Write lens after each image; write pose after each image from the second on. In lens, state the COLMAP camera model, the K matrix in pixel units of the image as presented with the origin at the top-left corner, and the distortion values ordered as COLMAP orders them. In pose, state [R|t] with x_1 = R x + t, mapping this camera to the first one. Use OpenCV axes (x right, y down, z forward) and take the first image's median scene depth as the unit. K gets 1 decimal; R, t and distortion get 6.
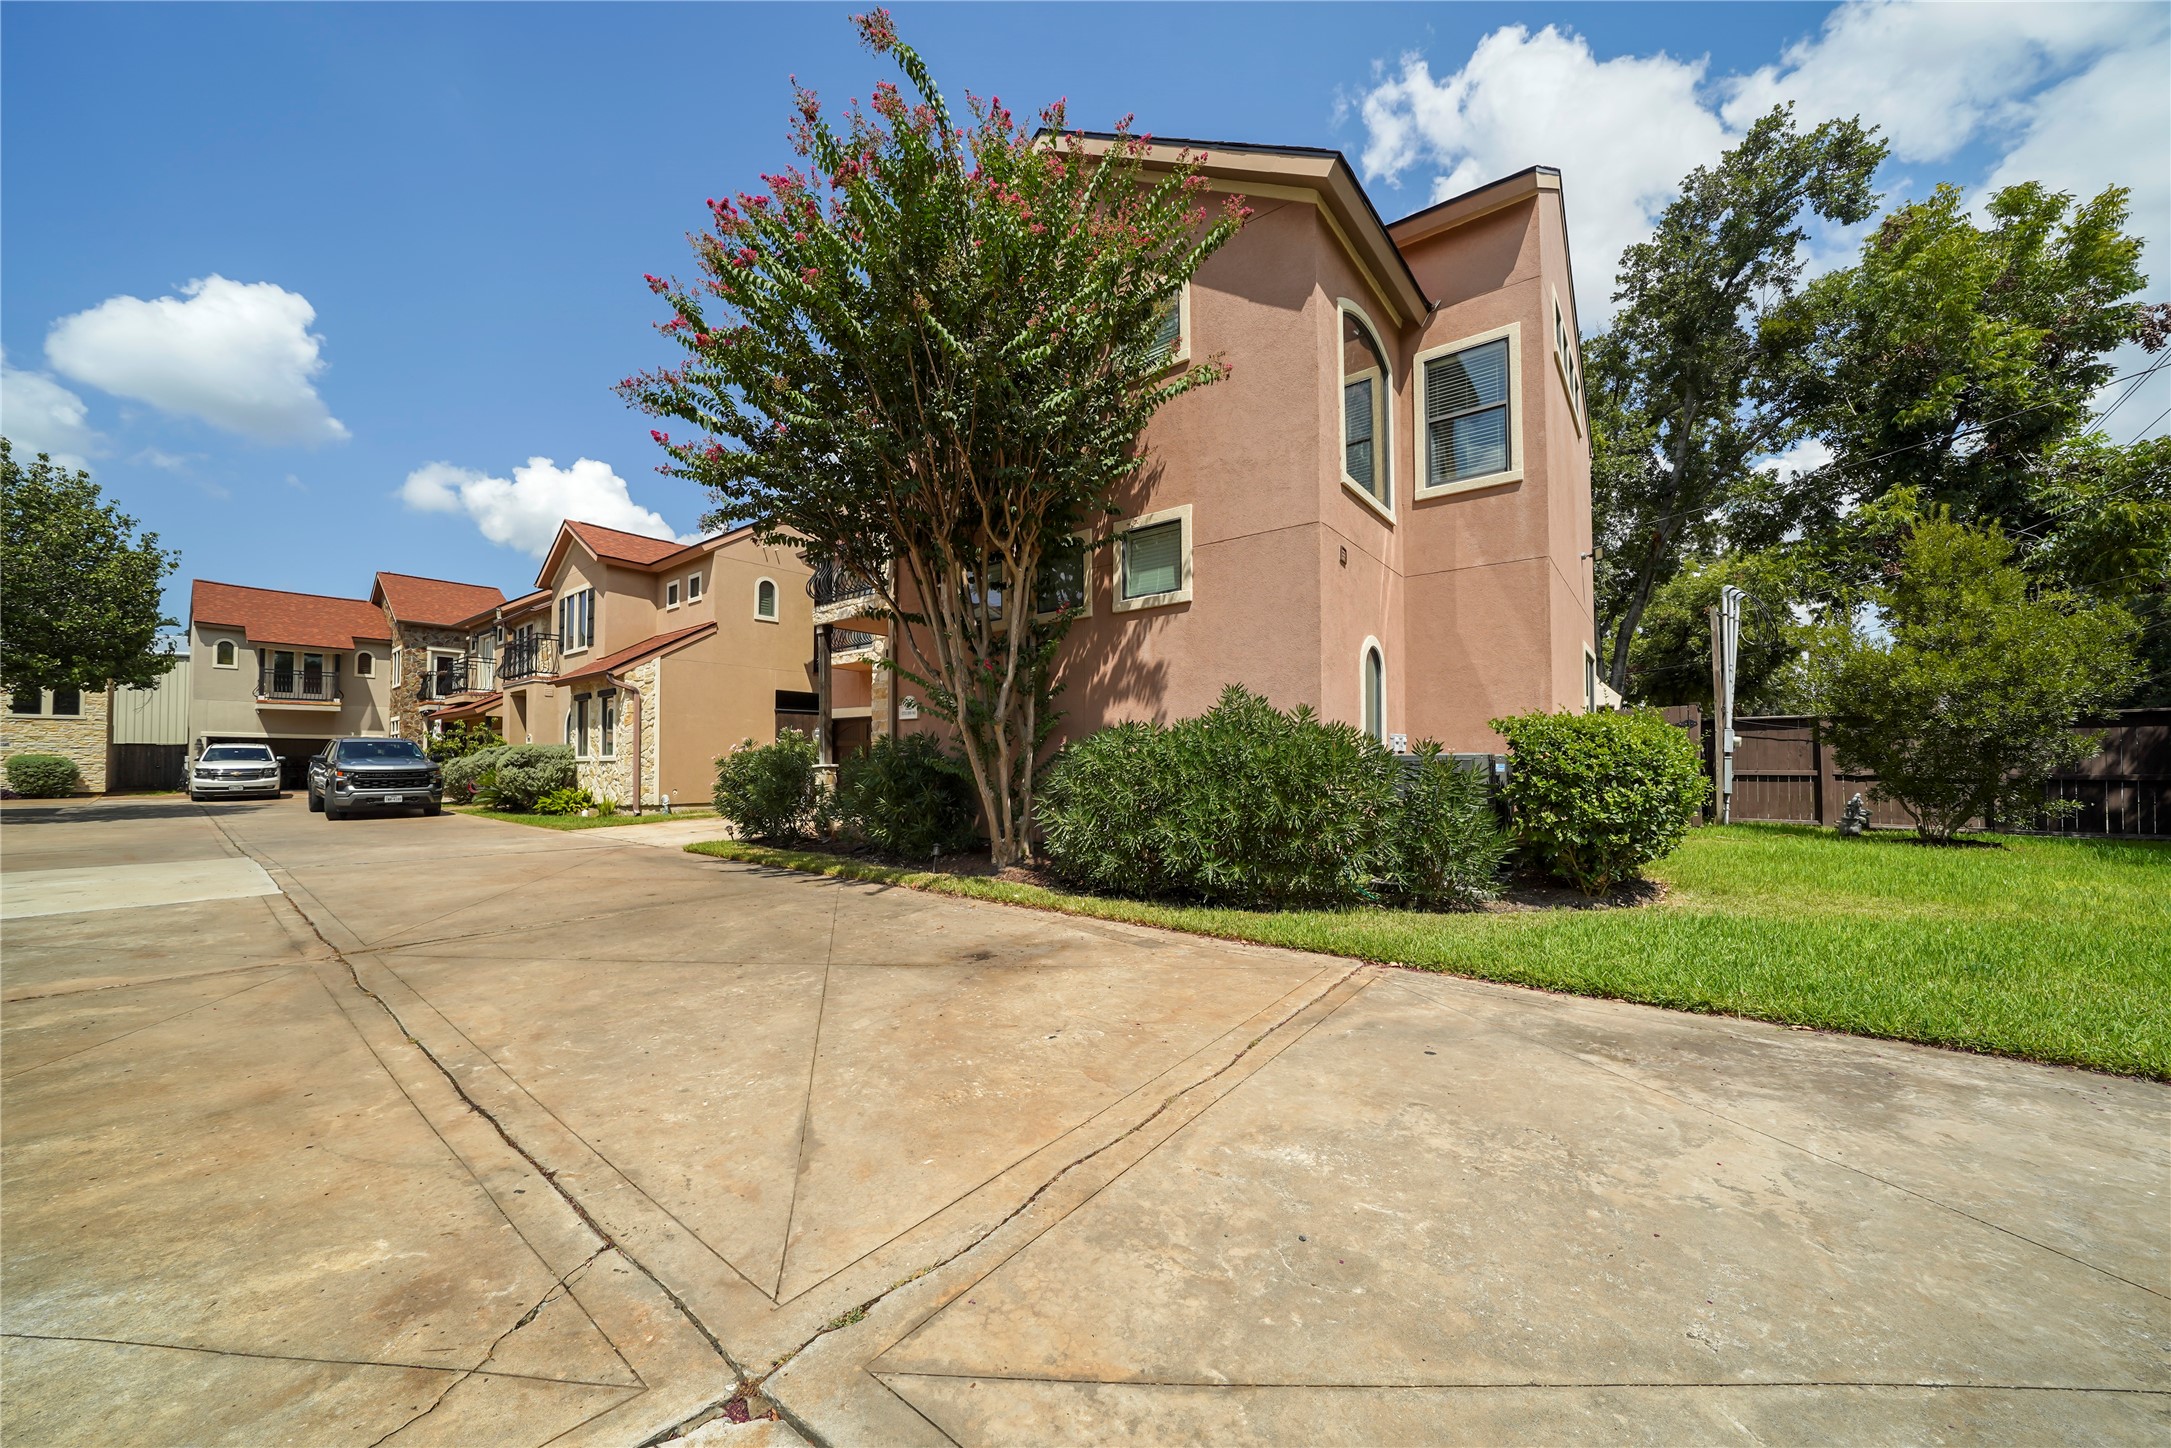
lens RADIAL K [[743.5, 0, 1077.0], [0, 743.5, 742.8], [0, 0, 1]] dist [-0.000896, -0.000035]
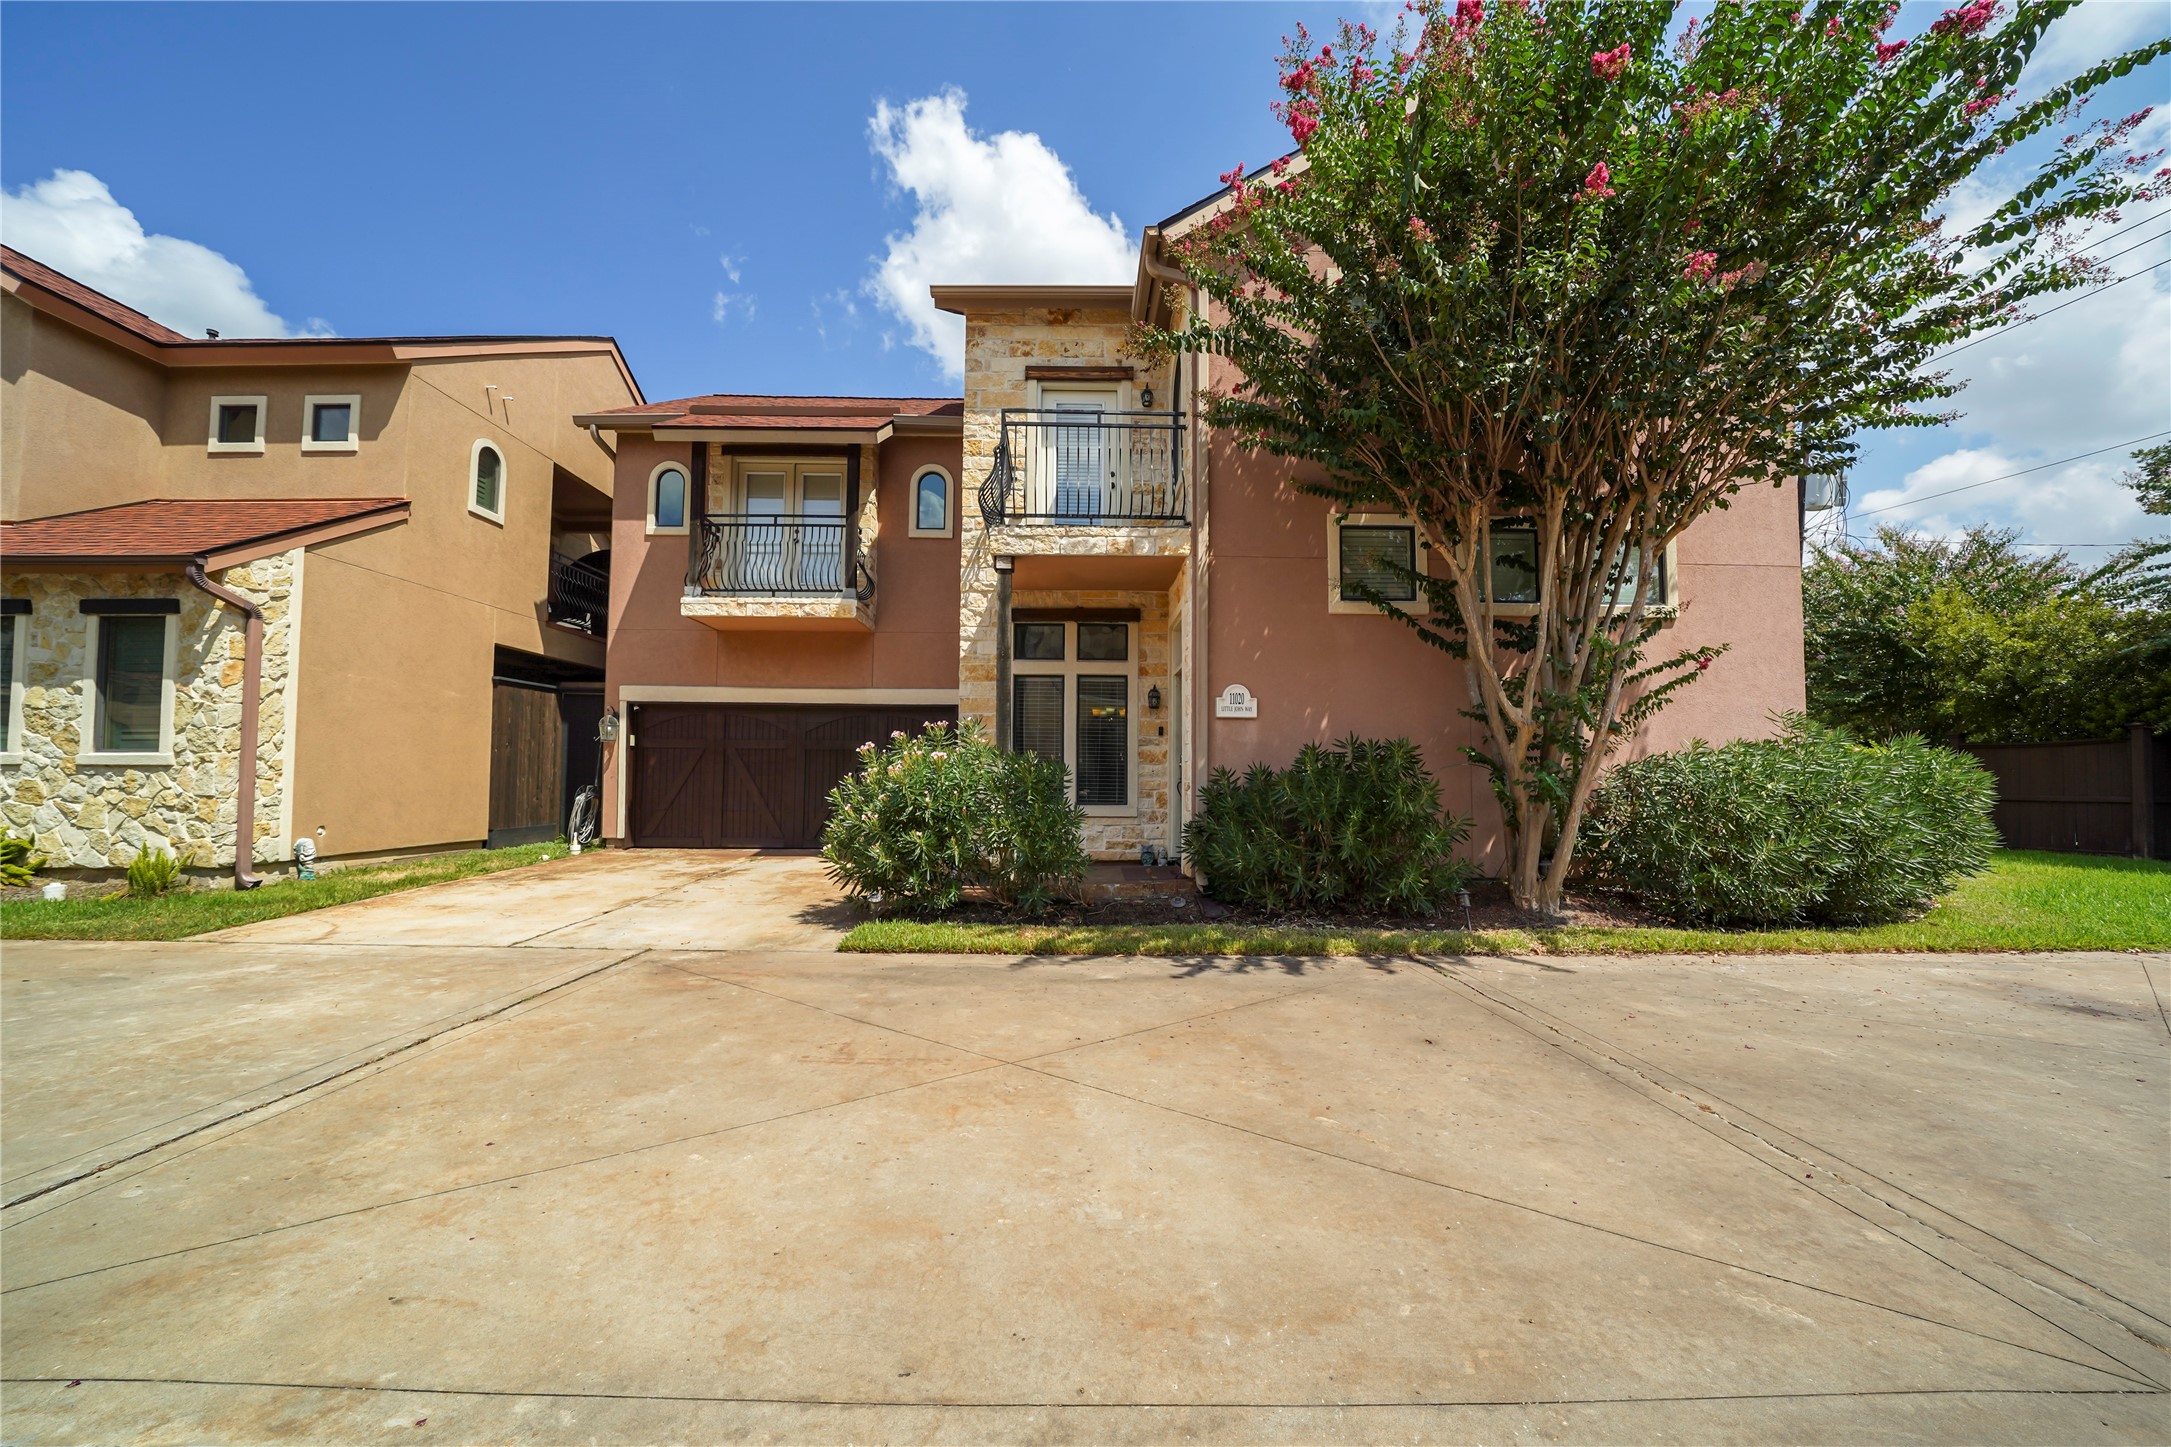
lens RADIAL K [[743.5, 0, 1077.0], [0, 743.5, 742.3], [0, 0, 1]] dist [-0.000896, -0.000035]
pose [[0.774686, 0.032386, 0.631517, -0.479984], [-0.022618, 0.999468, -0.023511, 0.008811], [-0.631942, 0.003930, 0.775006, 0.325745]]
